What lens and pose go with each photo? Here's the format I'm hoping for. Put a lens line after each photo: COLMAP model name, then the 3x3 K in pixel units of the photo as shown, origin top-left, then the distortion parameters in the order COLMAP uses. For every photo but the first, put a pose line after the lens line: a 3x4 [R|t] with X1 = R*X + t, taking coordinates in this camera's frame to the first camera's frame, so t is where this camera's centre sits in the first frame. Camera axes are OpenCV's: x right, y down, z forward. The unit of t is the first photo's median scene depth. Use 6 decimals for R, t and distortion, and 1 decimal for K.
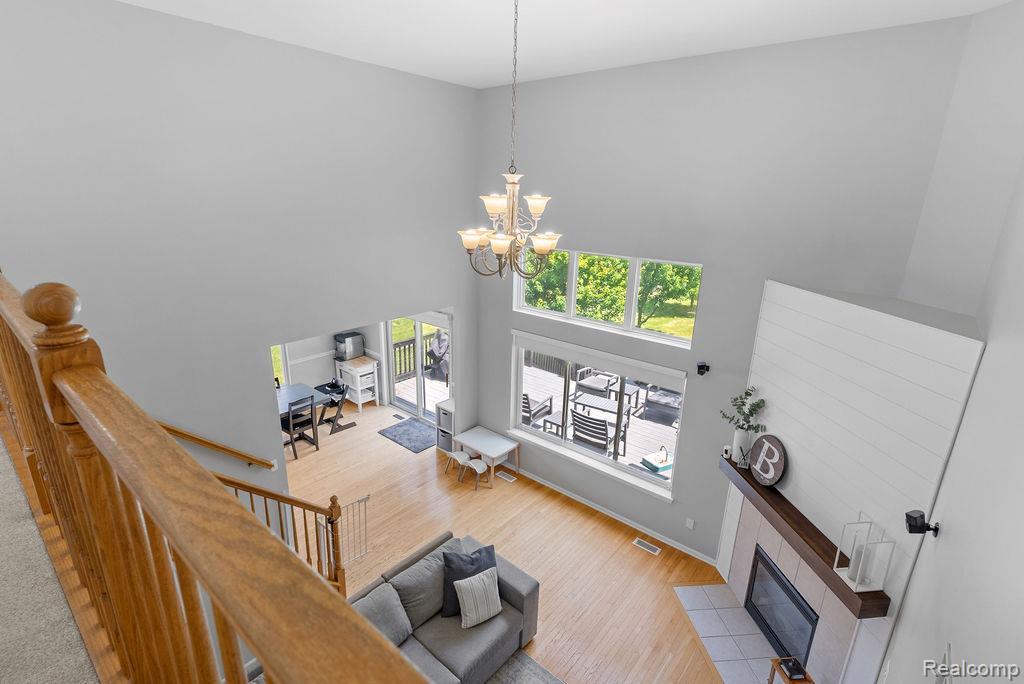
lens RADIAL K [[490.2, 0, 507.6], [0, 490.2, 338.2], [0, 0, 1]] dist [0.002290, 0.000464]
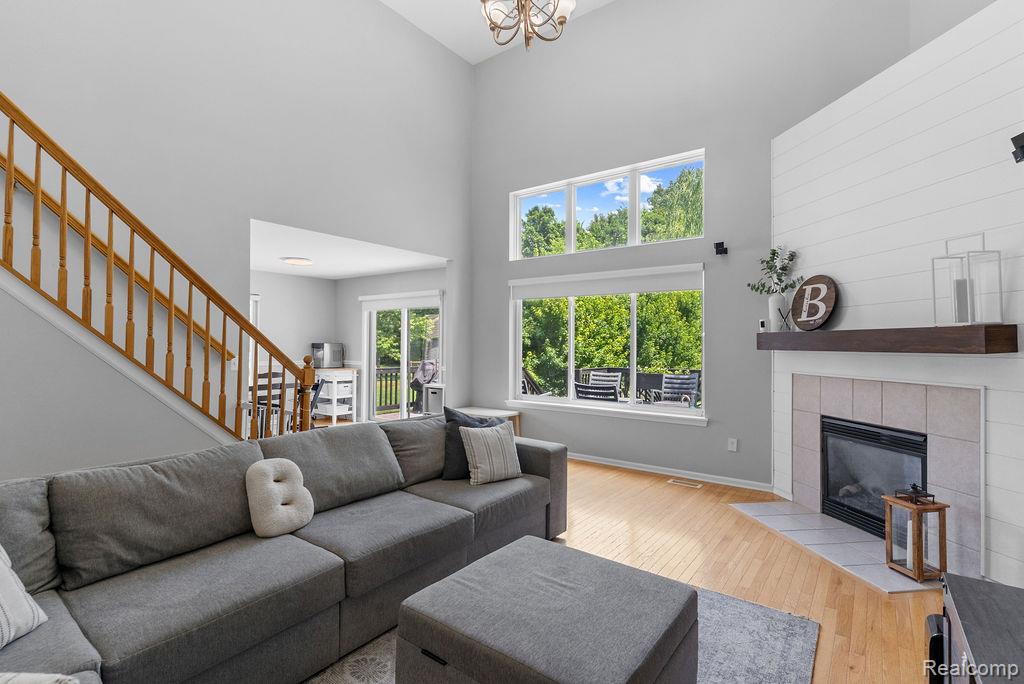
lens RADIAL K [[490.2, 0, 506.5], [0, 490.2, 337.3], [0, 0, 1]] dist [0.002290, 0.000464]
pose [[0.998606, -0.015572, 0.050428, -0.059152], [0.030203, 0.952175, -0.304058, 0.490653], [-0.043281, 0.305157, 0.951318, 0.178313]]
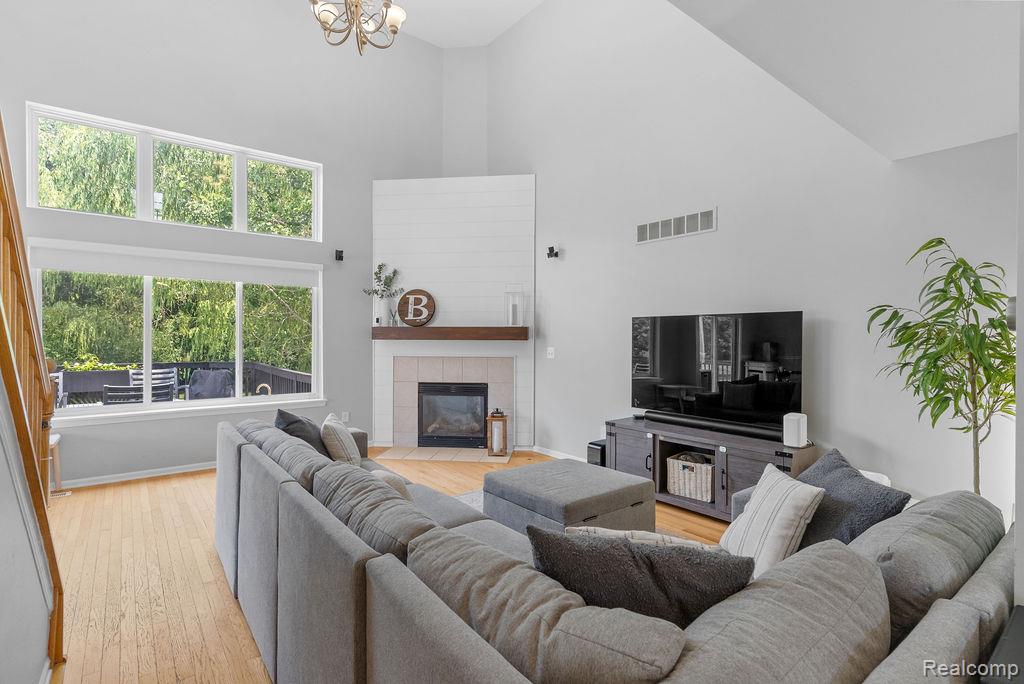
lens RADIAL K [[490.2, 0, 508.4], [0, 490.2, 339.8], [0, 0, 1]] dist [0.002290, 0.000464]
pose [[0.208914, -0.026298, 0.977580, -0.618092], [0.286752, 0.957346, -0.035527, 0.393066], [-0.934948, 0.287745, 0.207544, 0.458272]]
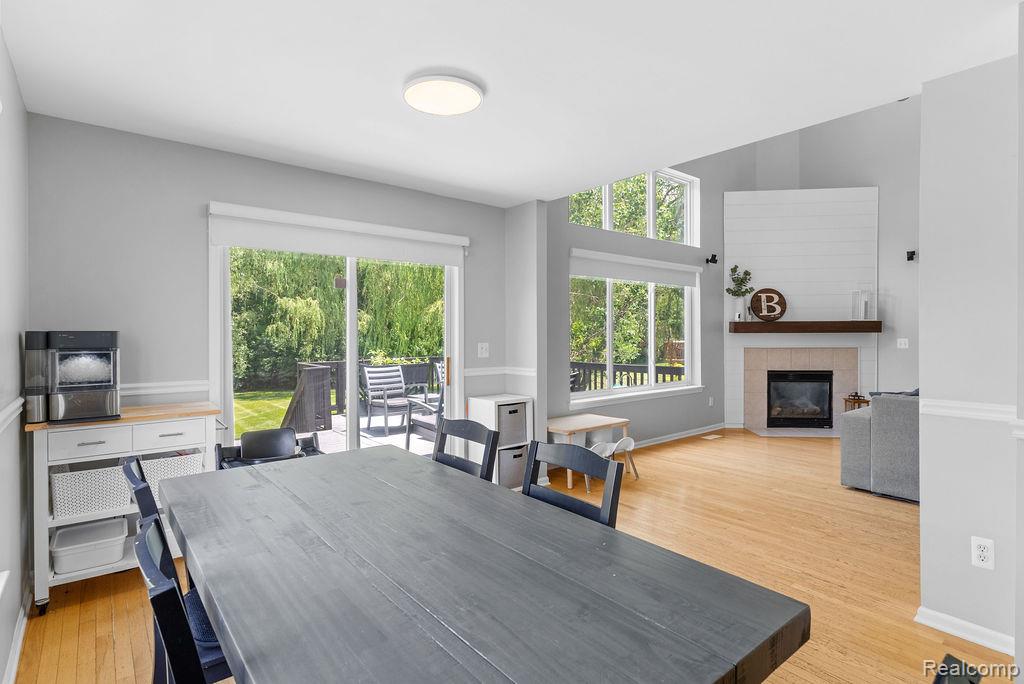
lens RADIAL K [[507.5, 0, 513.3], [0, 507.5, 335.7], [0, 0, 1]] dist [-0.000096, 0.002566]
pose [[0.182862, -0.029297, 0.982702, -0.989081], [0.294082, 0.955420, -0.026240, 0.132559], [-0.938124, 0.293794, 0.183326, 1.291311]]
